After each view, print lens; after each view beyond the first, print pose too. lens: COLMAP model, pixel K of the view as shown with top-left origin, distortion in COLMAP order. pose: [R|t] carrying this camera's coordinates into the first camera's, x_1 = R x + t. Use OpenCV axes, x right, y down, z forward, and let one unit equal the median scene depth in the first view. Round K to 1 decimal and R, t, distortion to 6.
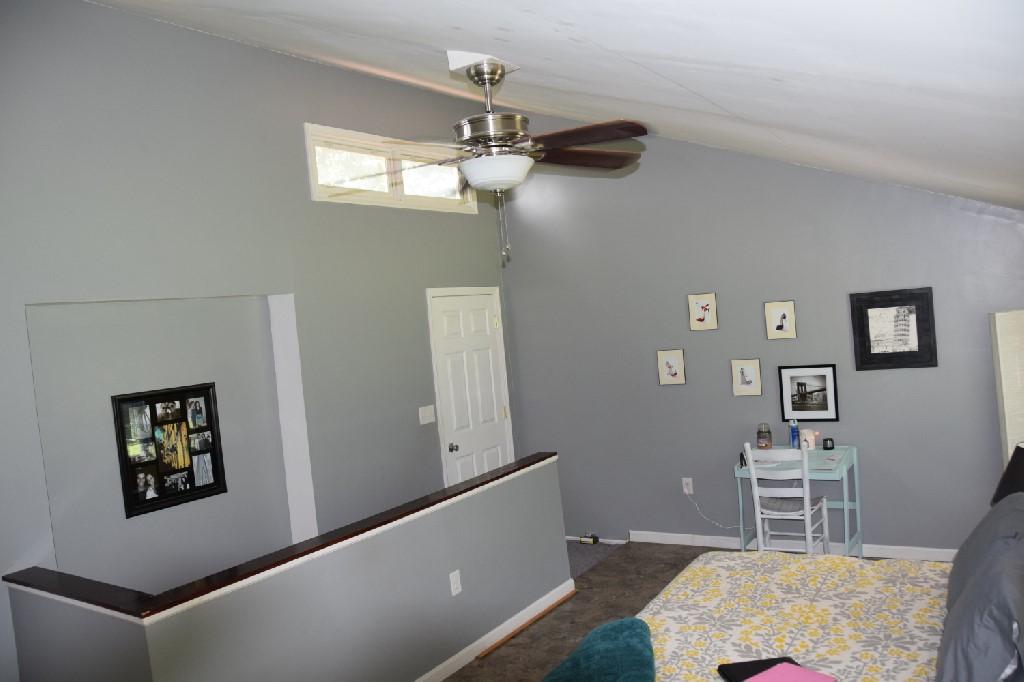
lens RADIAL K [[781.5, 0, 512.0], [0, 781.5, 341.0], [0, 0, 1]] dist [-0.076654, 0.009207]
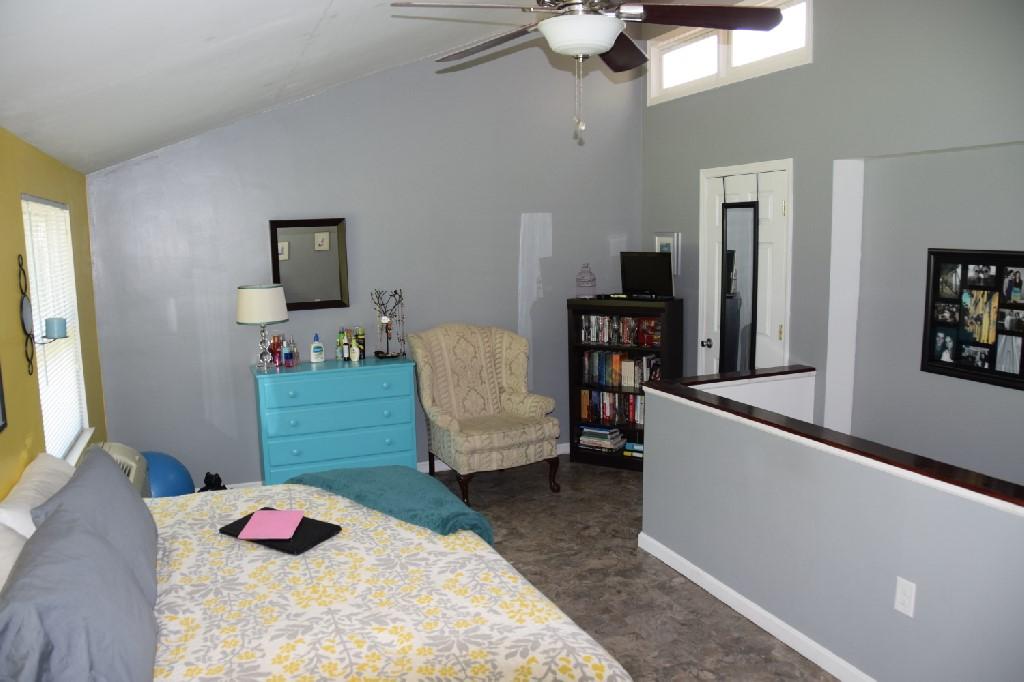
lens RADIAL K [[781.5, 0, 512.0], [0, 781.5, 341.0], [0, 0, 1]] dist [-0.076654, 0.009207]
pose [[-0.552576, 0.216626, -0.804818, 0.581285], [0.043933, 0.971861, 0.231424, -0.062768], [0.832304, 0.092521, -0.546544, 1.054034]]
